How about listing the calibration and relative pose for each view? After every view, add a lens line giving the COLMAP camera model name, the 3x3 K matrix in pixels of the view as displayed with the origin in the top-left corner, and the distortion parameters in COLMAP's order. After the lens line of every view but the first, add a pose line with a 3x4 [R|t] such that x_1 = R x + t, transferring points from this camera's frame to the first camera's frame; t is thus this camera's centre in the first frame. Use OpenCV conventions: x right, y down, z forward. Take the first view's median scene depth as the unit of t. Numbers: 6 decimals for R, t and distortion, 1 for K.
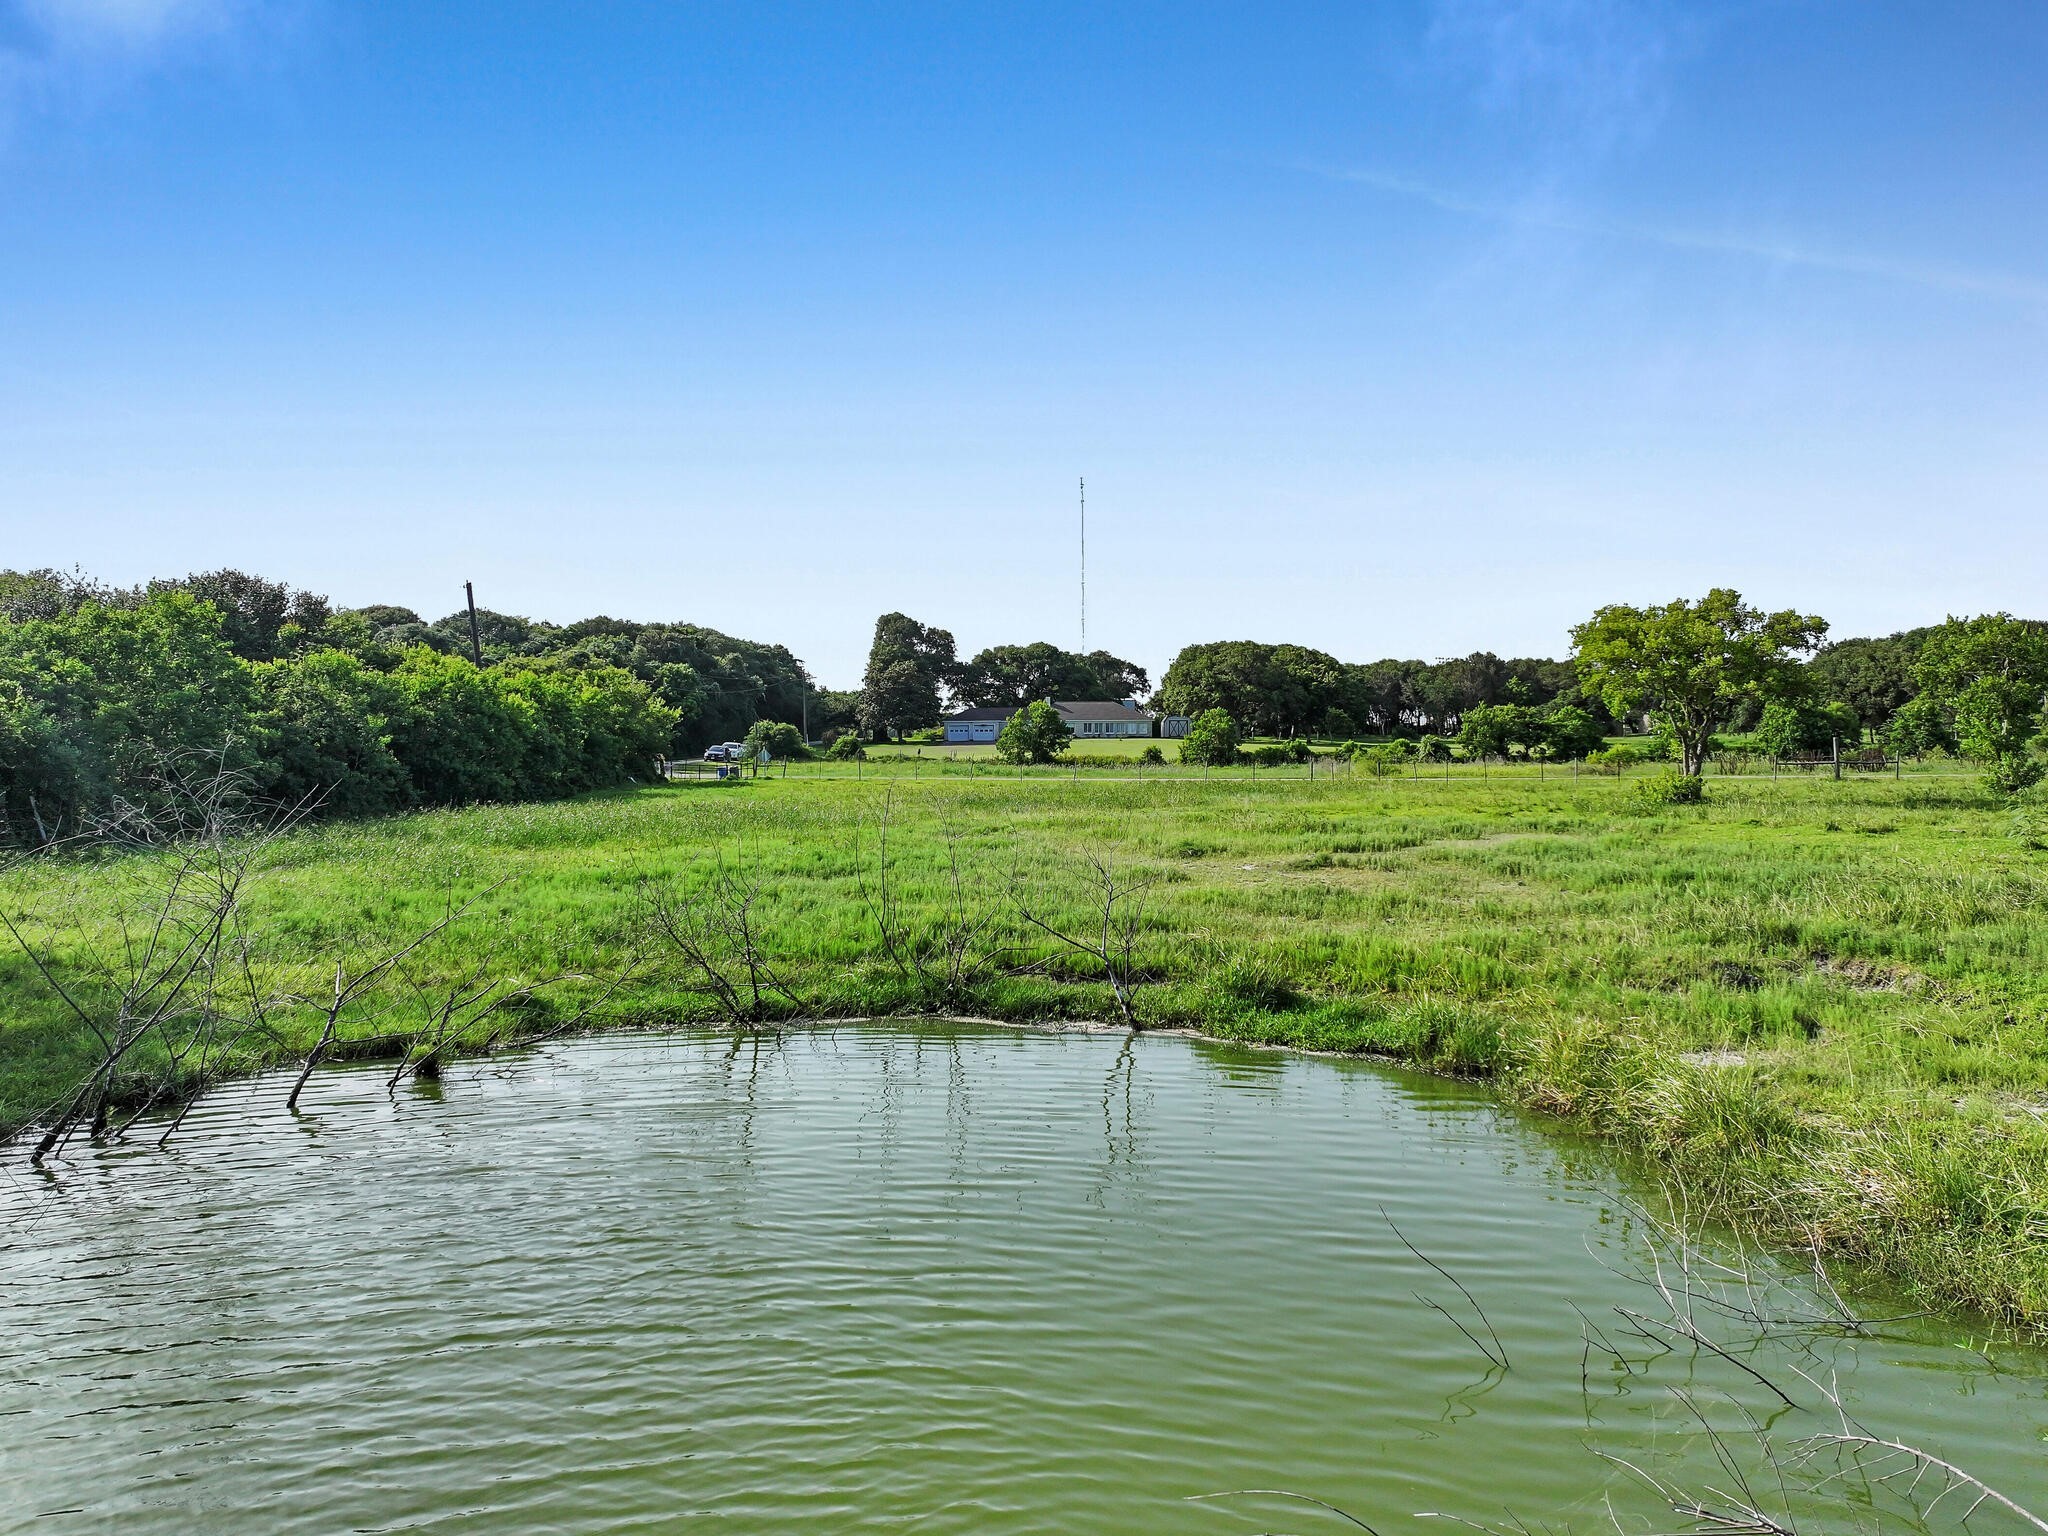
lens RADIAL K [[1443.6, 0, 1024.0], [0, 1443.6, 768.0], [0, 0, 1]] dist [0.001186, 0.010207]
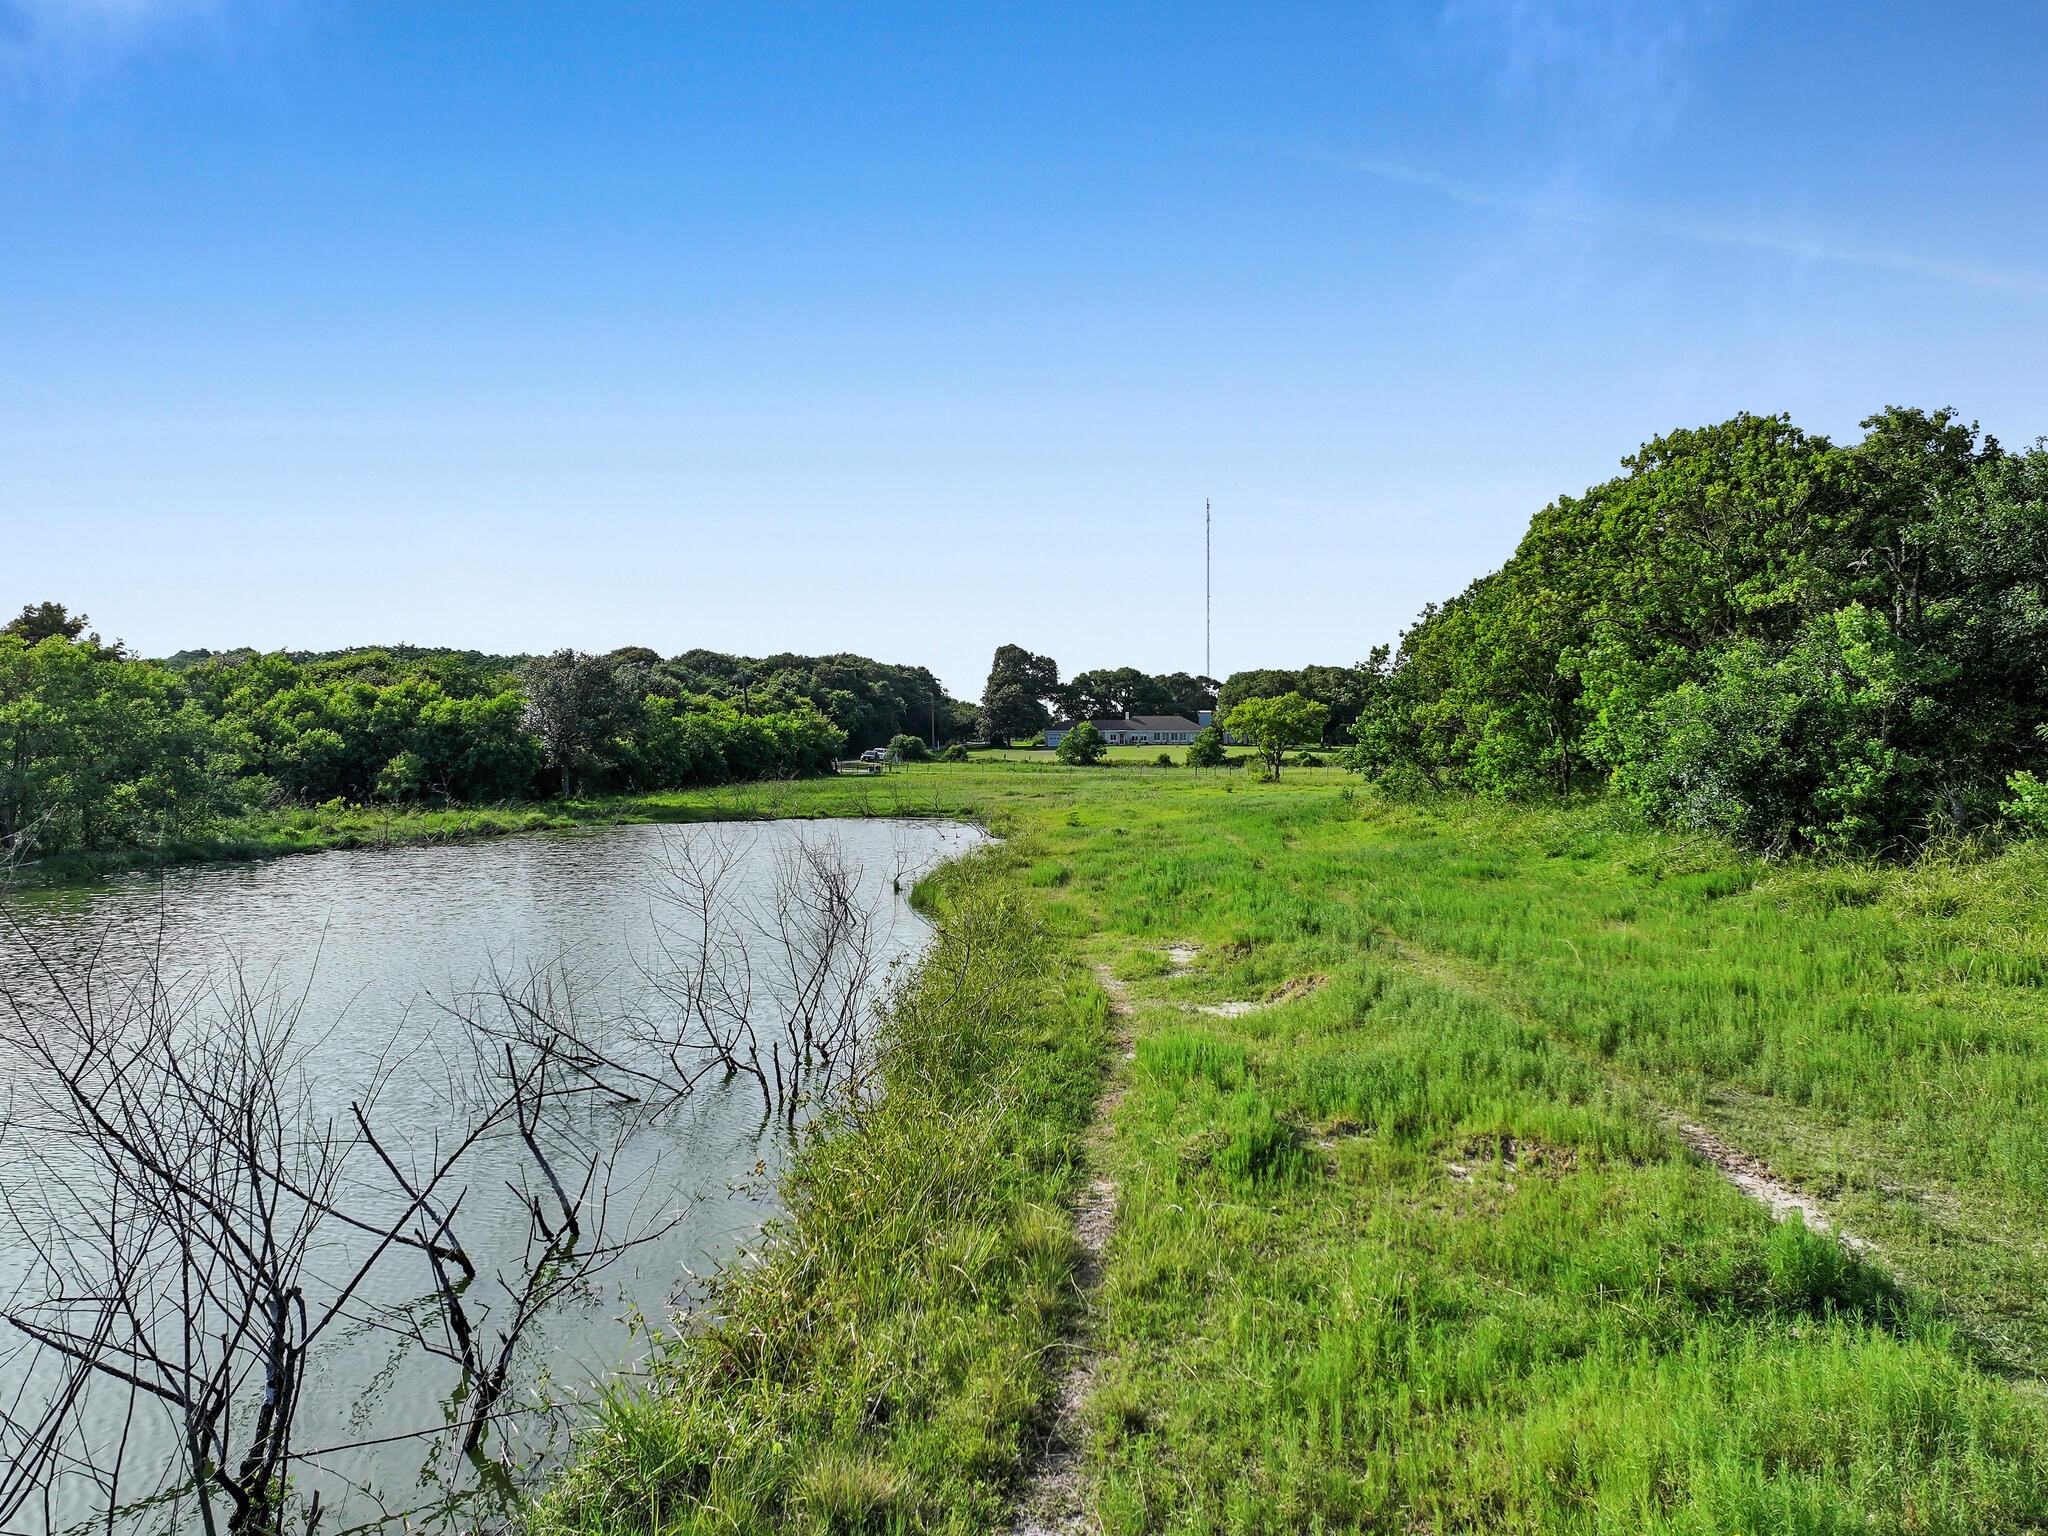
lens RADIAL K [[1443.6, 0, 1024.0], [0, 1443.6, 768.0], [0, 0, 1]] dist [0.001186, 0.010207]
pose [[0.994358, 0.007307, -0.105821, 0.071226], [-0.007279, 0.999973, 0.000656, -0.000147], [0.105823, 0.000118, 0.994385, -0.318017]]
